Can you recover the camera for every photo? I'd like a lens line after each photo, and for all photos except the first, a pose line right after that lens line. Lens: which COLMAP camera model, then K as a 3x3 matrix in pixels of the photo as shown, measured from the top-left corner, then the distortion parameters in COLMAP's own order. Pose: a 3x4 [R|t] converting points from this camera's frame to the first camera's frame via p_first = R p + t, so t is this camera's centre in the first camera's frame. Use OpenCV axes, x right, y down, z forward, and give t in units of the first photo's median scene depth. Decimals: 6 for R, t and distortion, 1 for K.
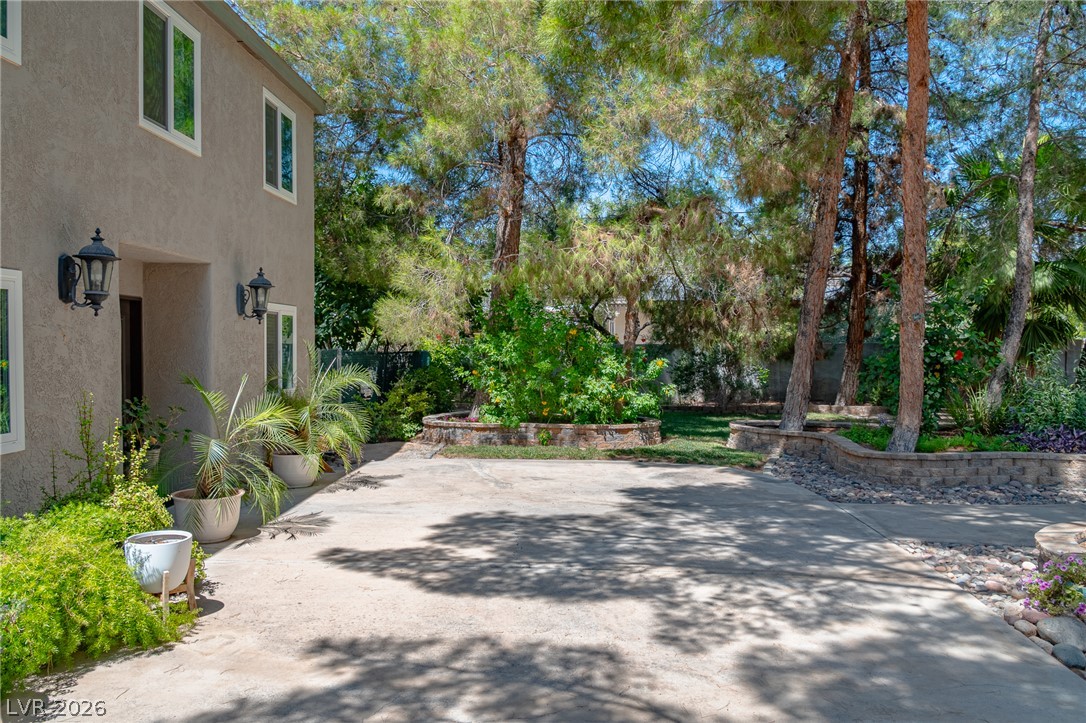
lens RADIAL K [[823.4, 0, 535.5], [0, 823.4, 359.8], [0, 0, 1]] dist [-0.009343, -0.004386]
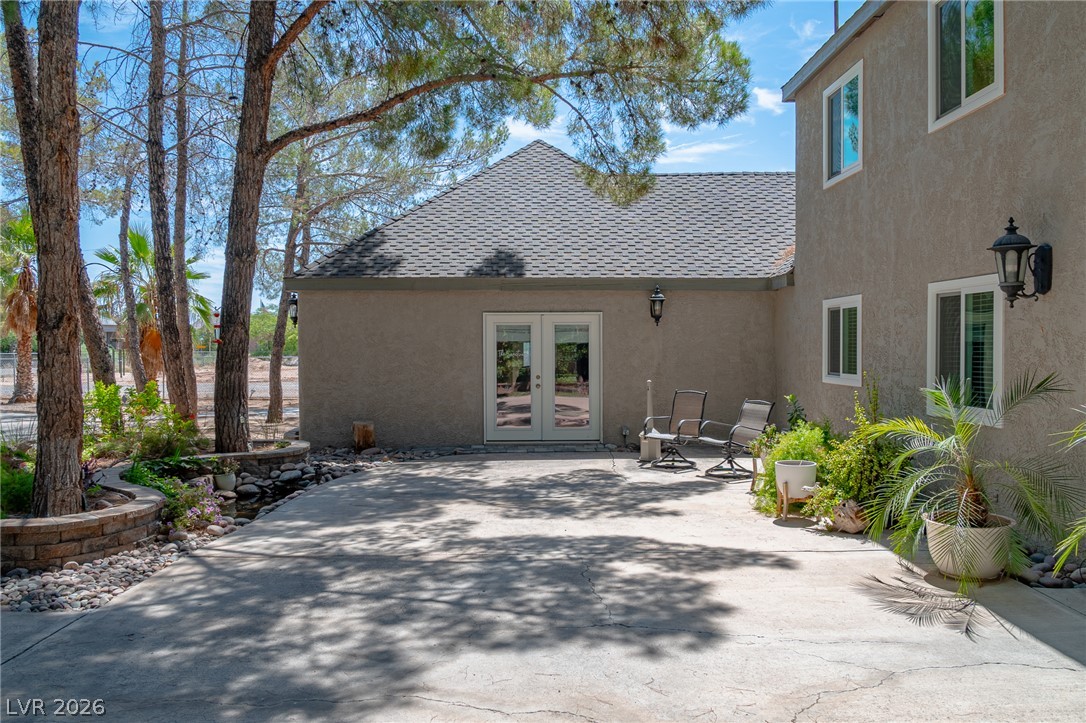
lens RADIAL K [[823.4, 0, 535.5], [0, 823.4, 359.8], [0, 0, 1]] dist [-0.009343, -0.004386]
pose [[-0.999129, 0.009143, -0.040719, 0.070966], [0.007365, 0.999021, 0.043620, -0.038401], [0.041077, 0.043282, -0.998218, 1.953178]]
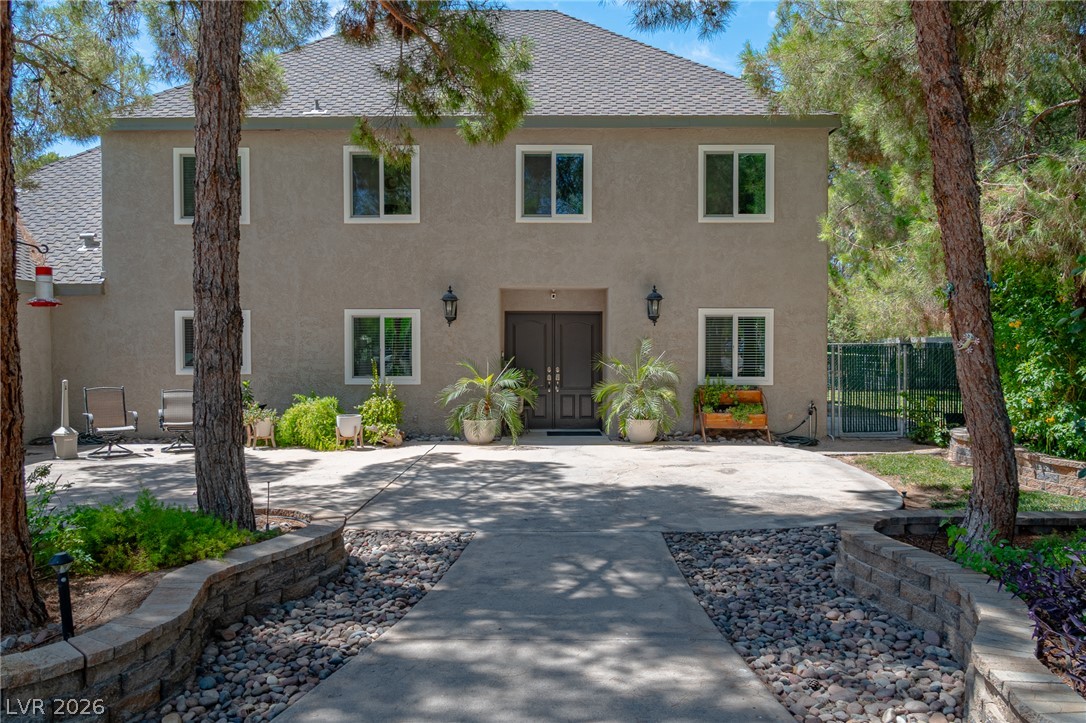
lens RADIAL K [[823.4, 0, 535.5], [0, 823.4, 359.8], [0, 0, 1]] dist [-0.009343, -0.004386]
pose [[0.043395, 0.028814, -0.998642, 1.632242], [-0.018805, 0.999430, 0.028020, -0.032273], [0.998881, 0.017563, 0.043913, 1.131345]]
